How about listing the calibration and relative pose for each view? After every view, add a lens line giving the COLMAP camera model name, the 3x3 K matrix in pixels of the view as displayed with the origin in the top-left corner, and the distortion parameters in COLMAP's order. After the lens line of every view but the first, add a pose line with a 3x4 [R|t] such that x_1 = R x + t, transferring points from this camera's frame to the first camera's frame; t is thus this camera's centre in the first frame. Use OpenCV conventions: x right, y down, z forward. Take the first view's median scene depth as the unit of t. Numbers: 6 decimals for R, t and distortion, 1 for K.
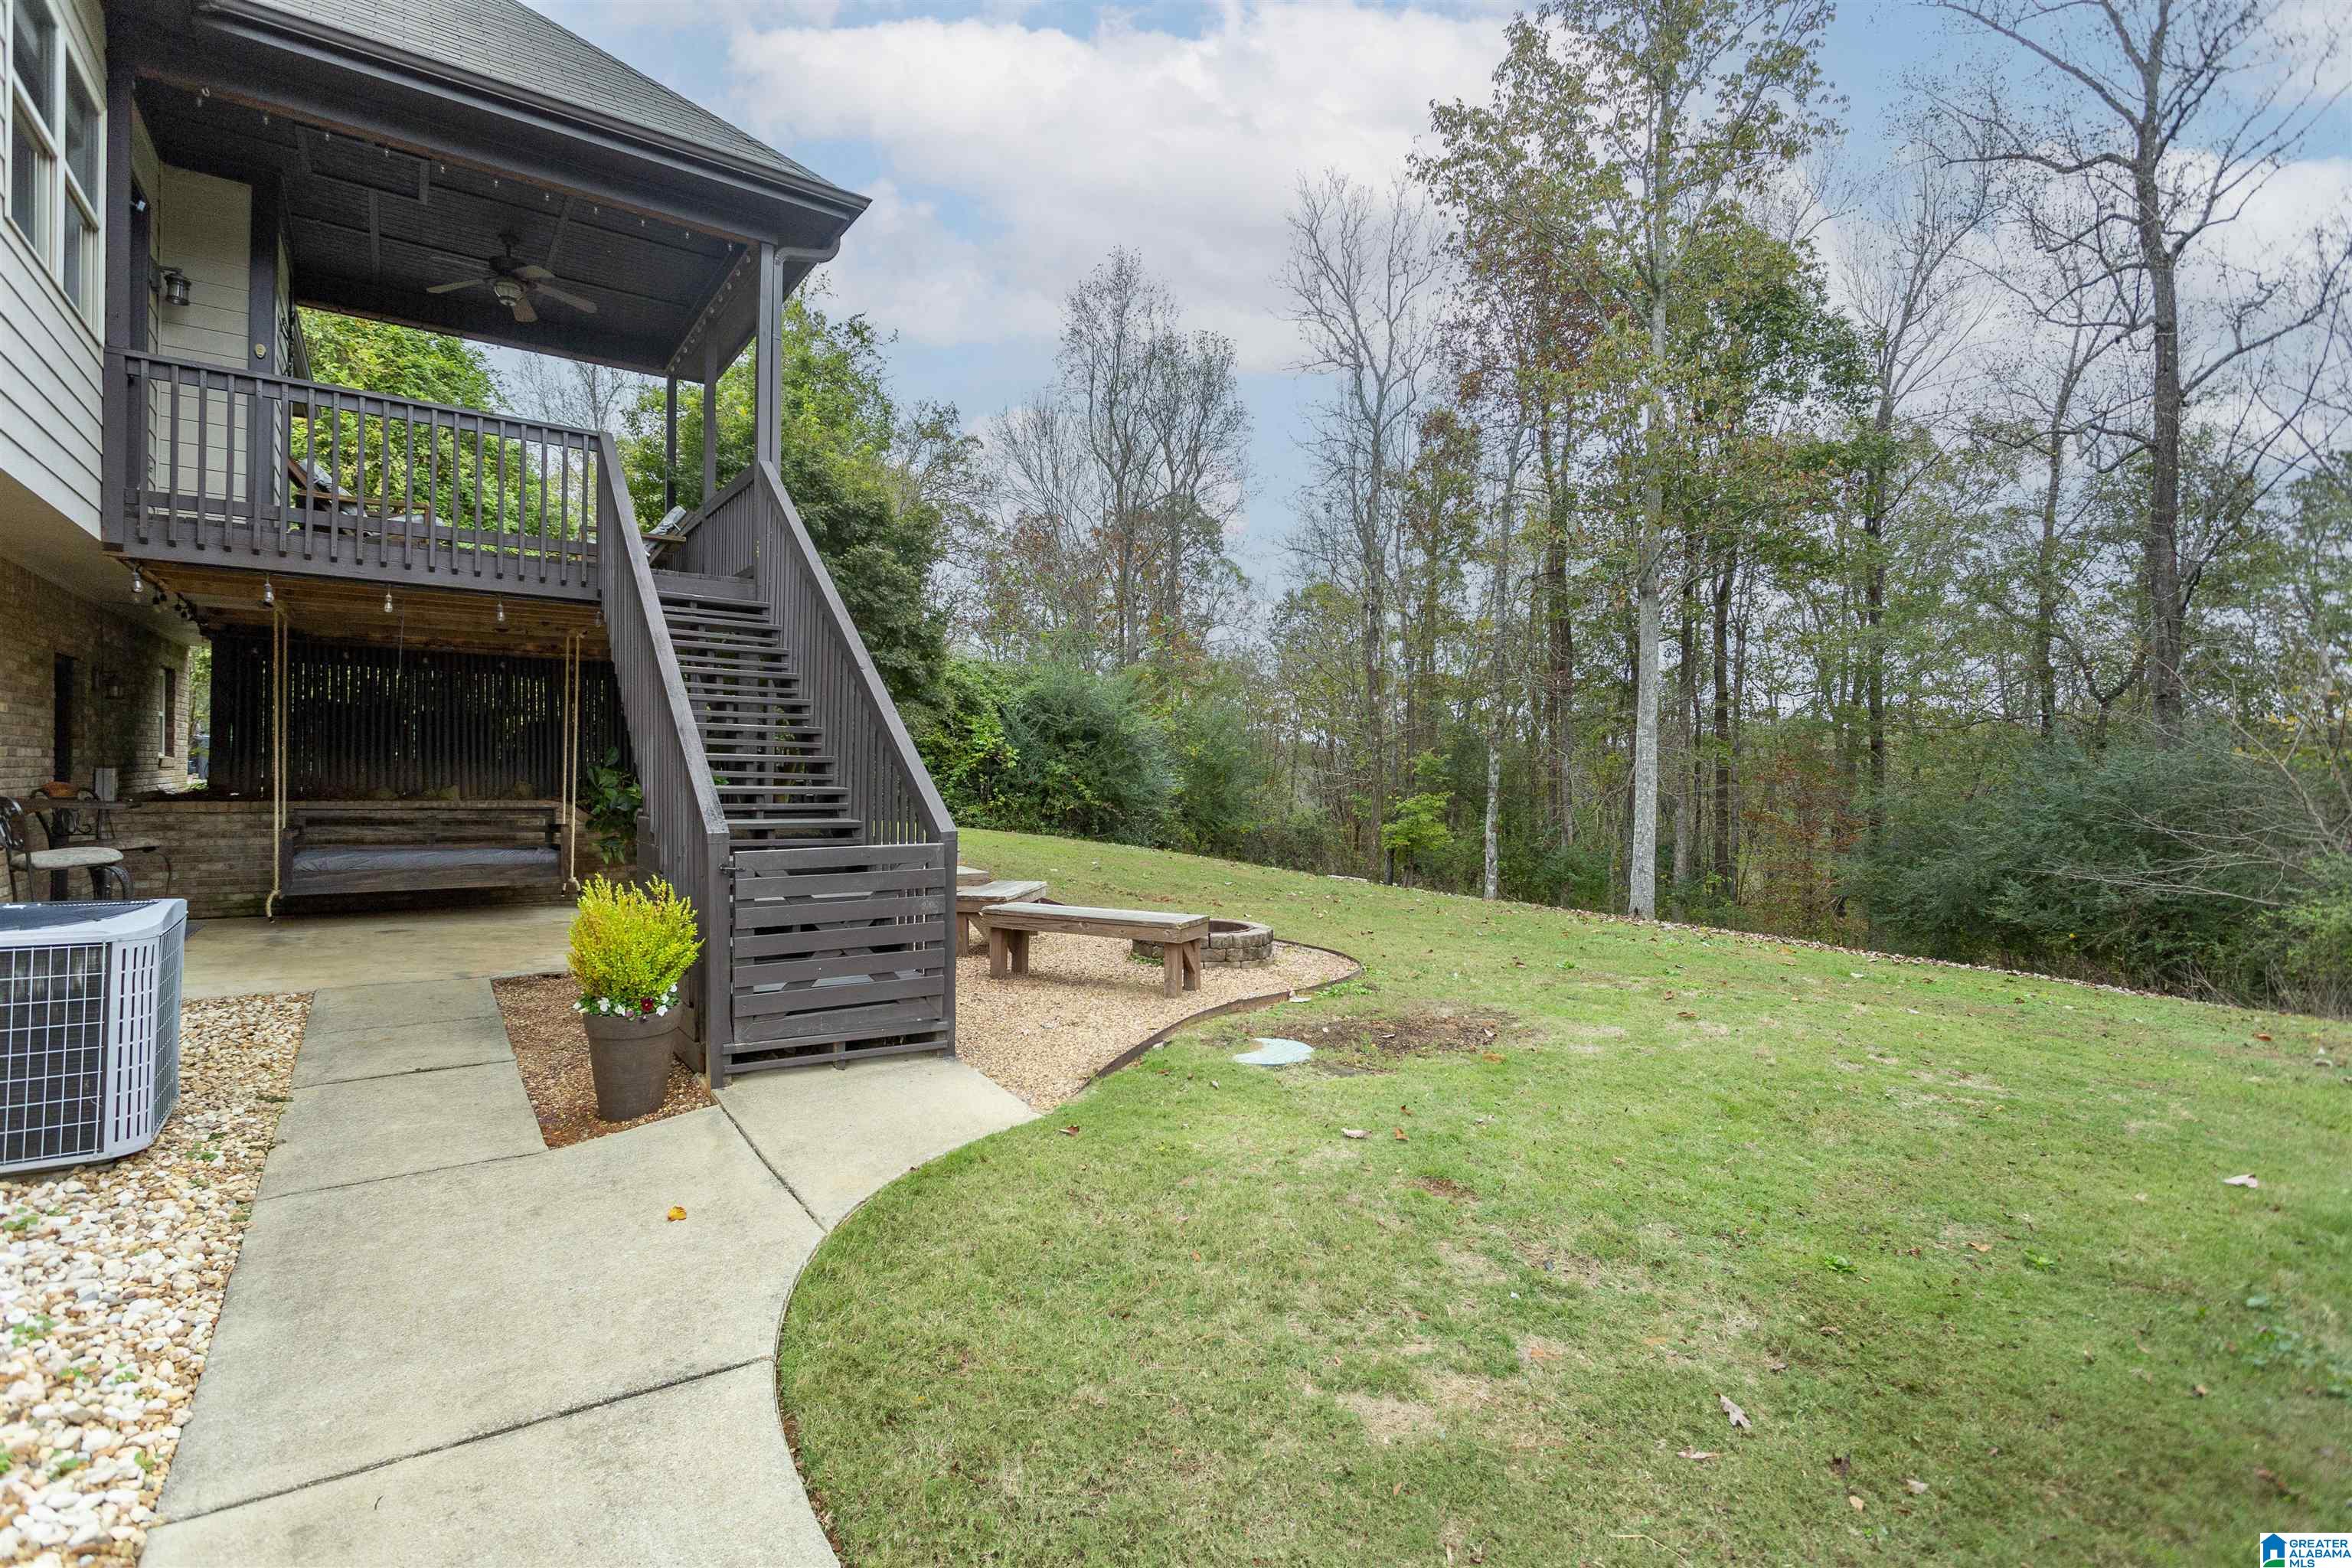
lens RADIAL K [[1120.2, 0, 1157.1], [0, 1120.2, 771.7], [0, 0, 1]] dist [0.005280, 0.004107]
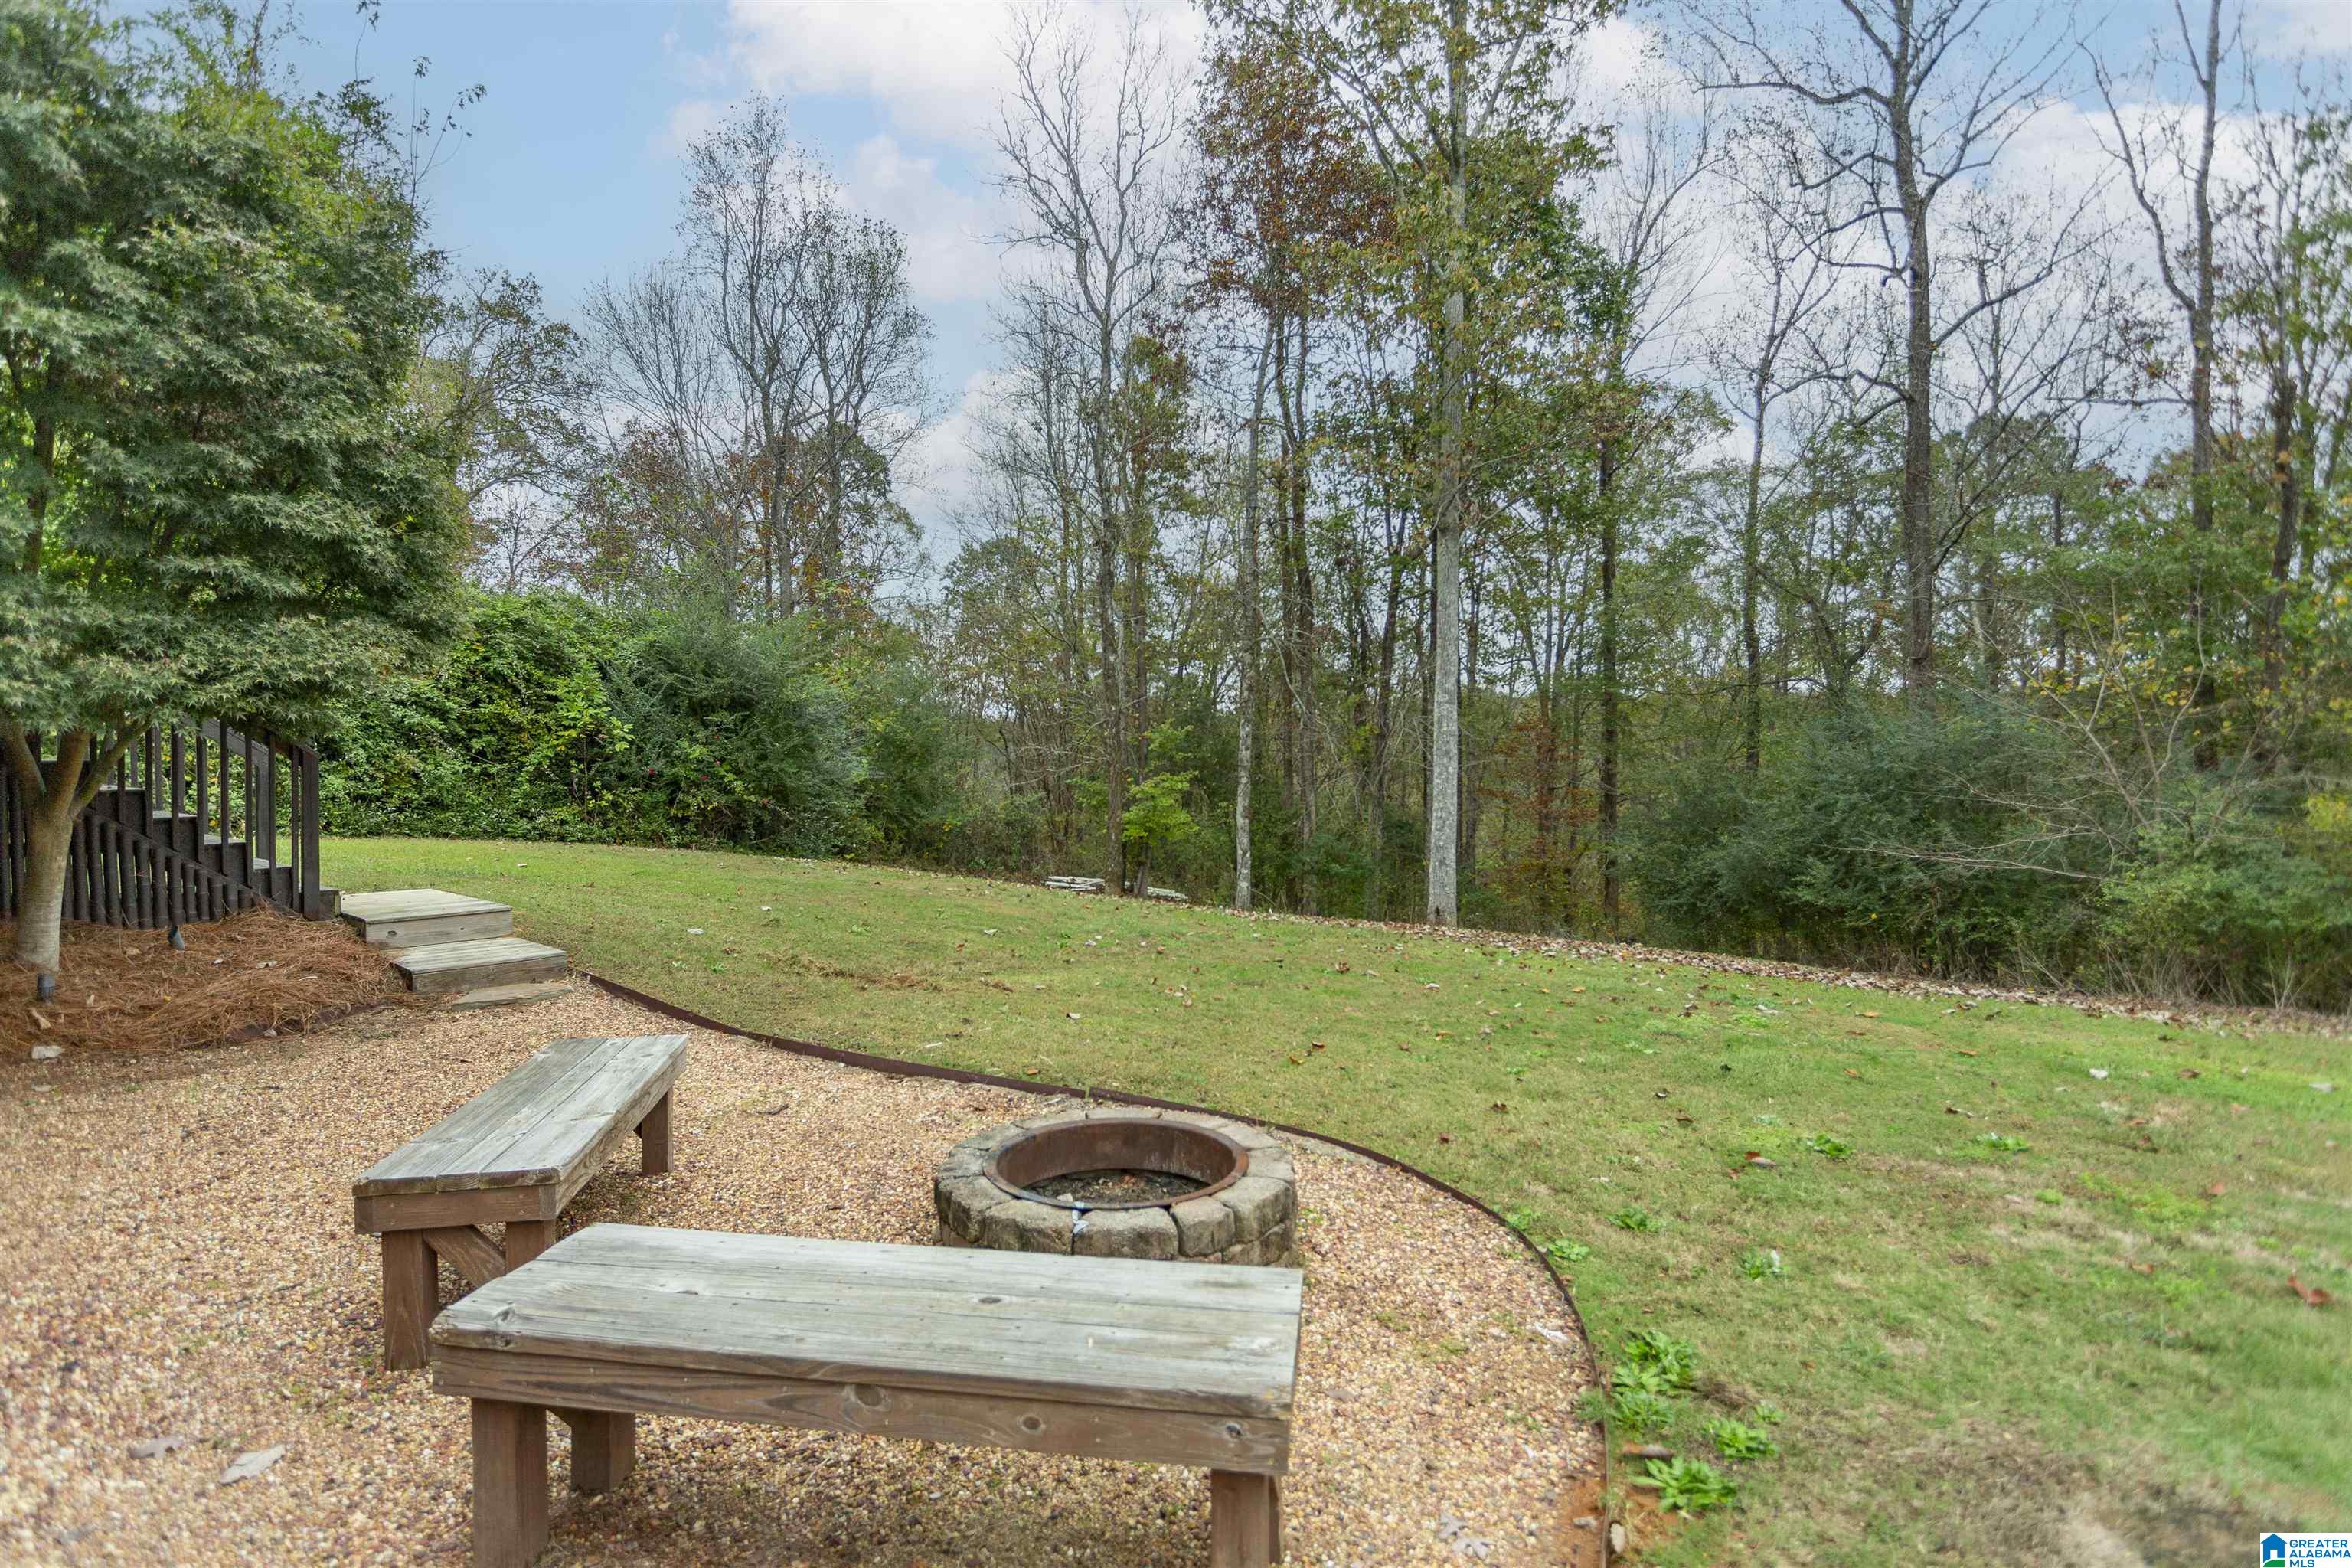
lens RADIAL K [[1239.9, 0, 1184.9], [0, 1239.9, 775.1], [0, 0, 1]] dist [-0.000778, 0.000672]
pose [[0.957554, -0.020464, 0.287525, -0.012120], [0.014382, 0.999626, 0.023247, -0.001274], [-0.287893, -0.018125, 0.957491, 0.117302]]
